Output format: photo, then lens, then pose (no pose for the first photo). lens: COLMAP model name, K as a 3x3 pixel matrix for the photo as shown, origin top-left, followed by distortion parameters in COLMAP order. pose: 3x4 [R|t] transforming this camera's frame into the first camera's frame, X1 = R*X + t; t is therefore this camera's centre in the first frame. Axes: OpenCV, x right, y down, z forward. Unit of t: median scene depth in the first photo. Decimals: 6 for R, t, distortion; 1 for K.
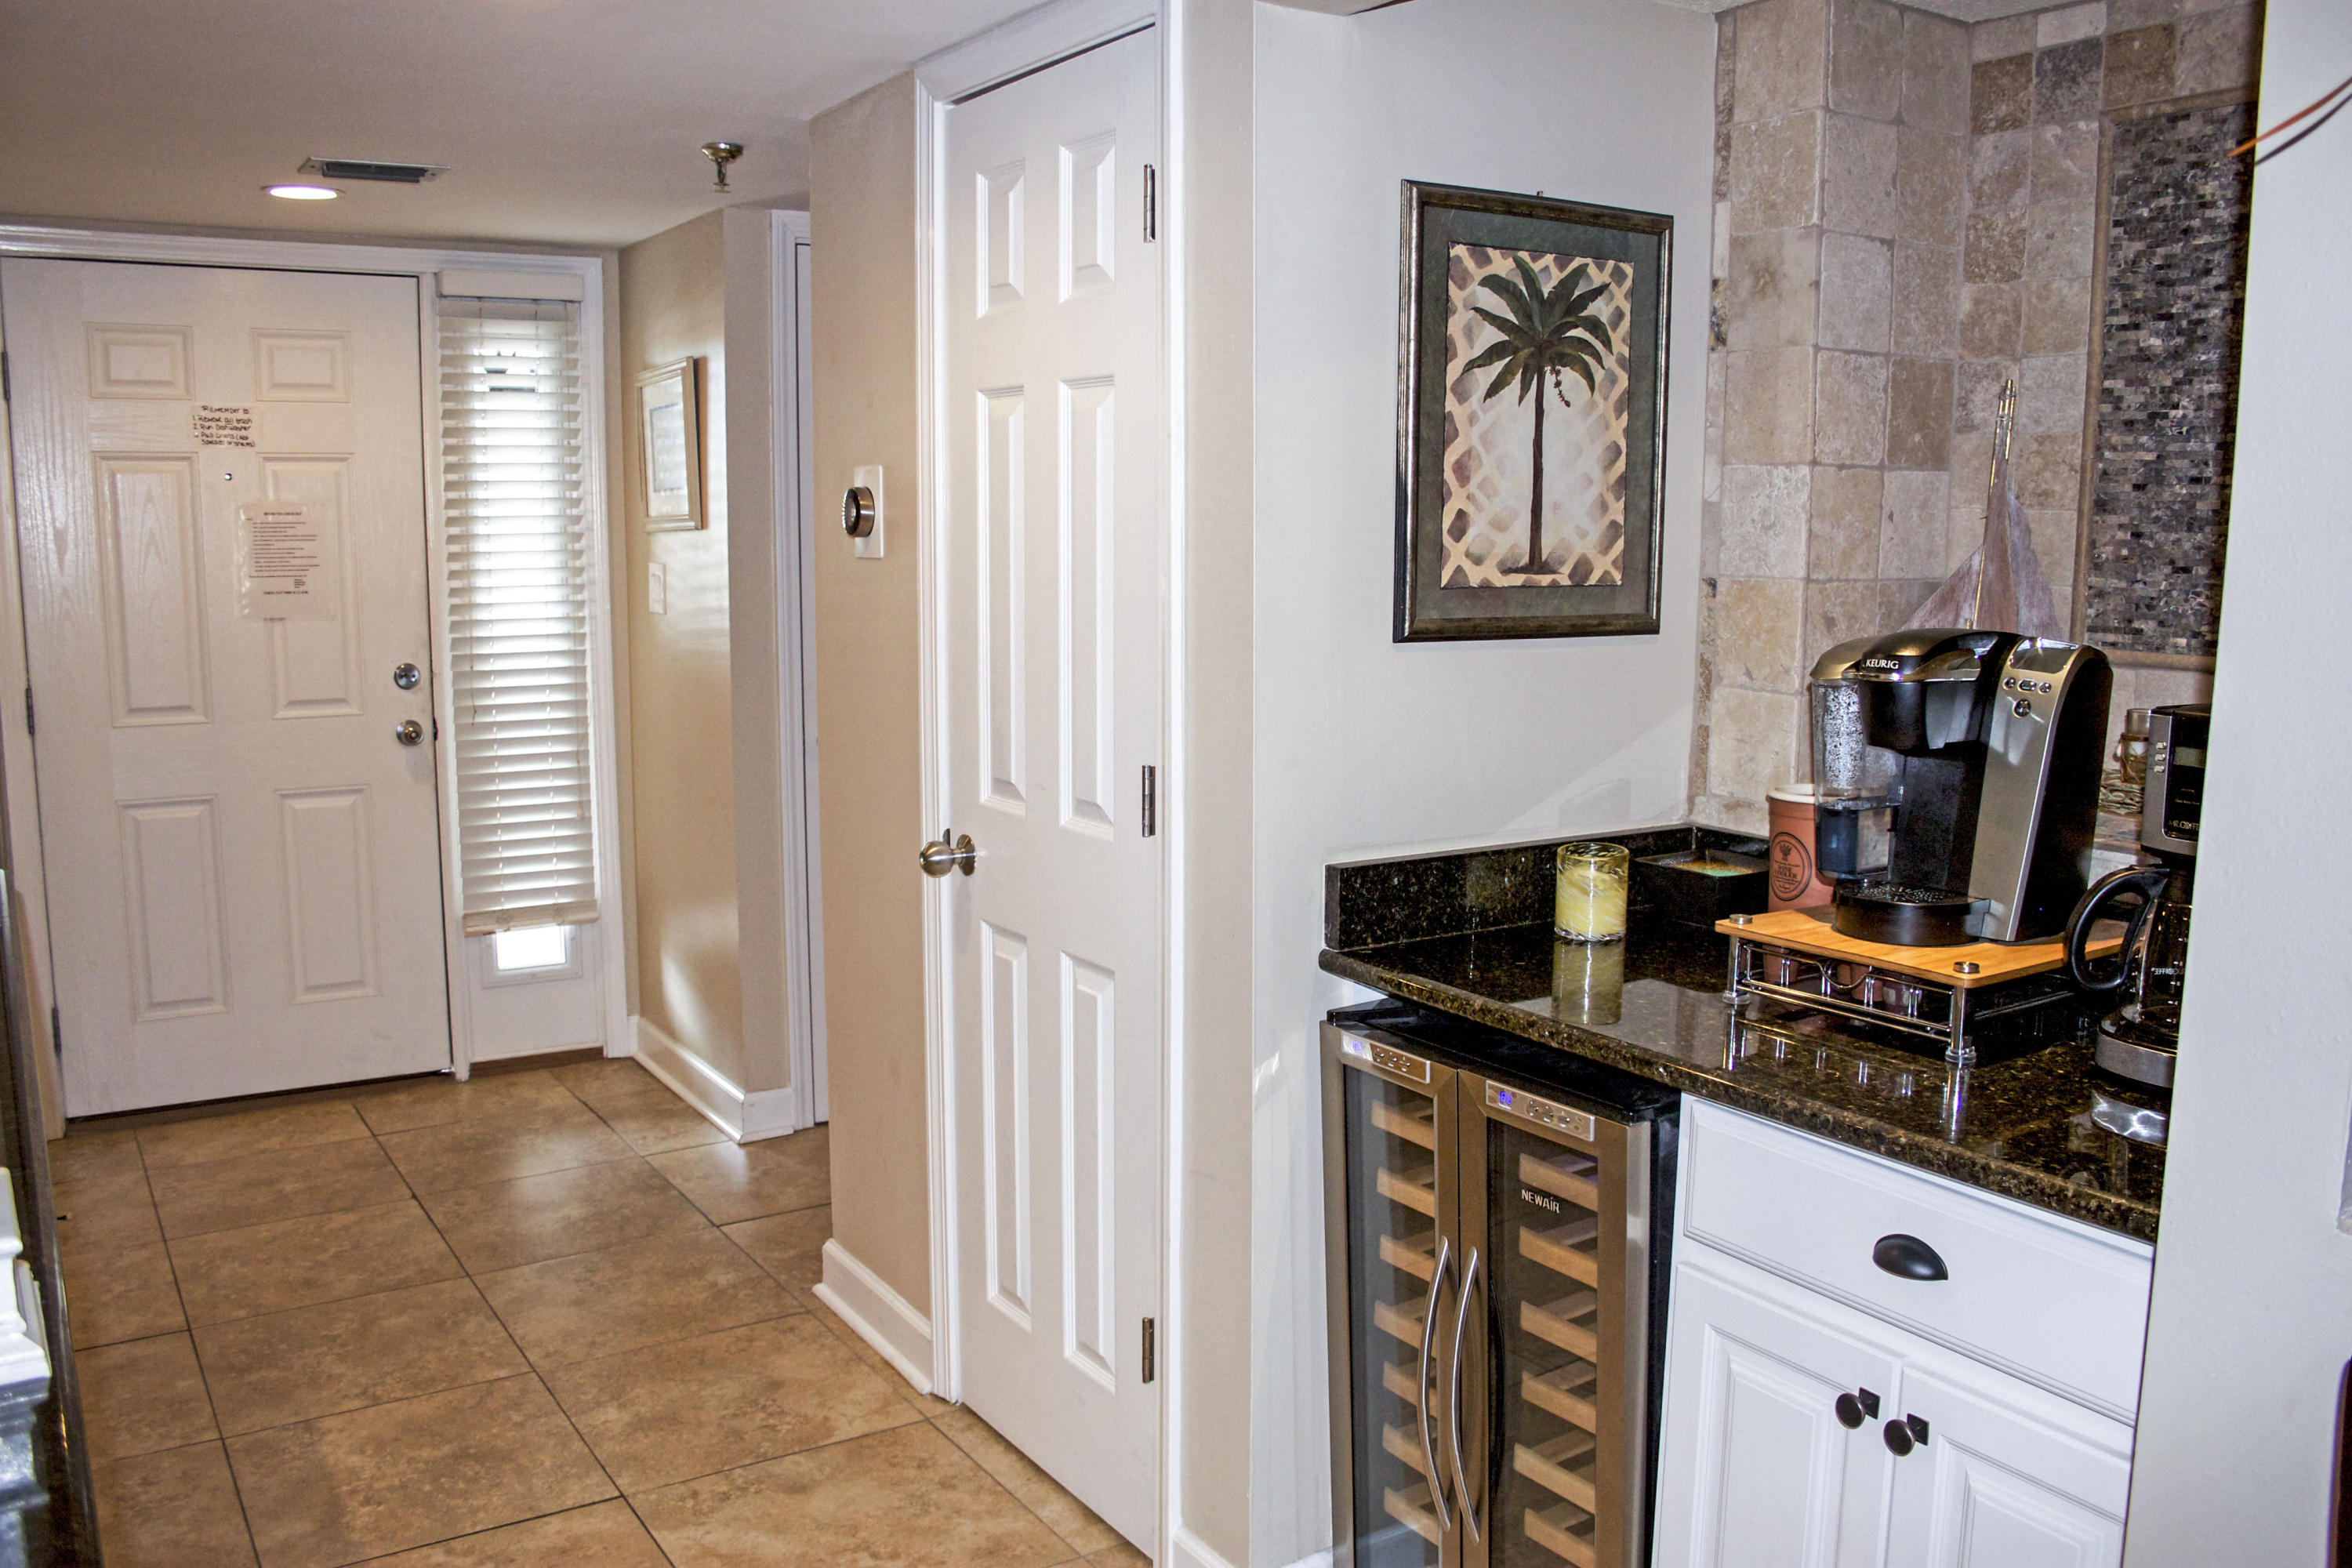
lens RADIAL K [[1957.1, 0, 1180.1], [0, 1957.1, 798.7], [0, 0, 1]] dist [-0.165806, 0.147712]
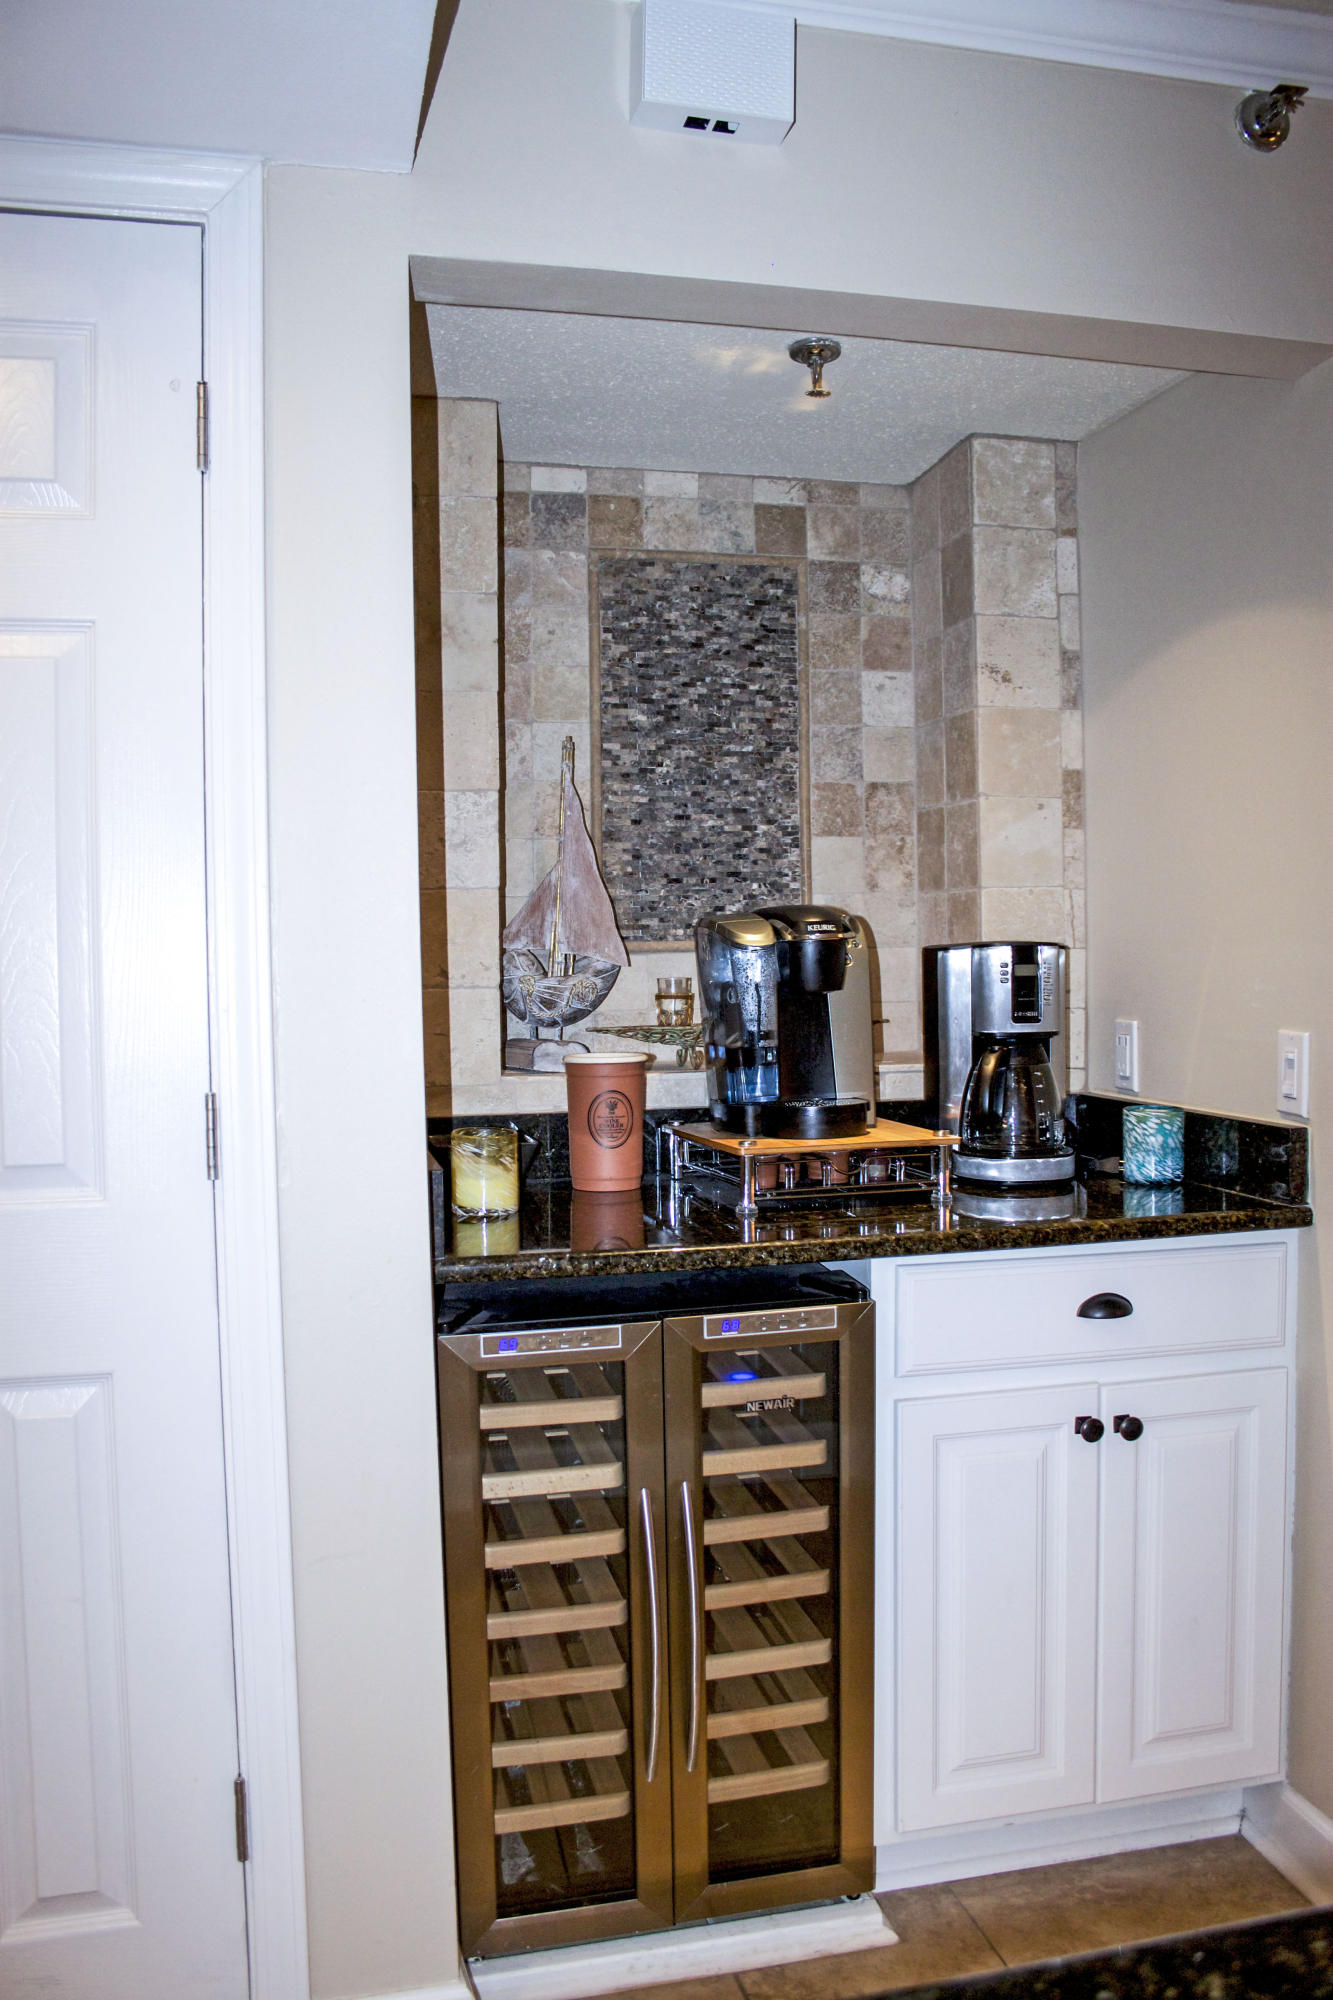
lens RADIAL K [[1664.2, 0, 666.5], [0, 1664.2, 1000.0], [0, 0, 1]] dist [-0.165806, 0.147712]
pose [[0.330562, -0.037418, 0.943042, -0.628986], [0.151695, 0.988329, -0.013959, -0.017561], [-0.931514, 0.147669, 0.332380, 0.603427]]
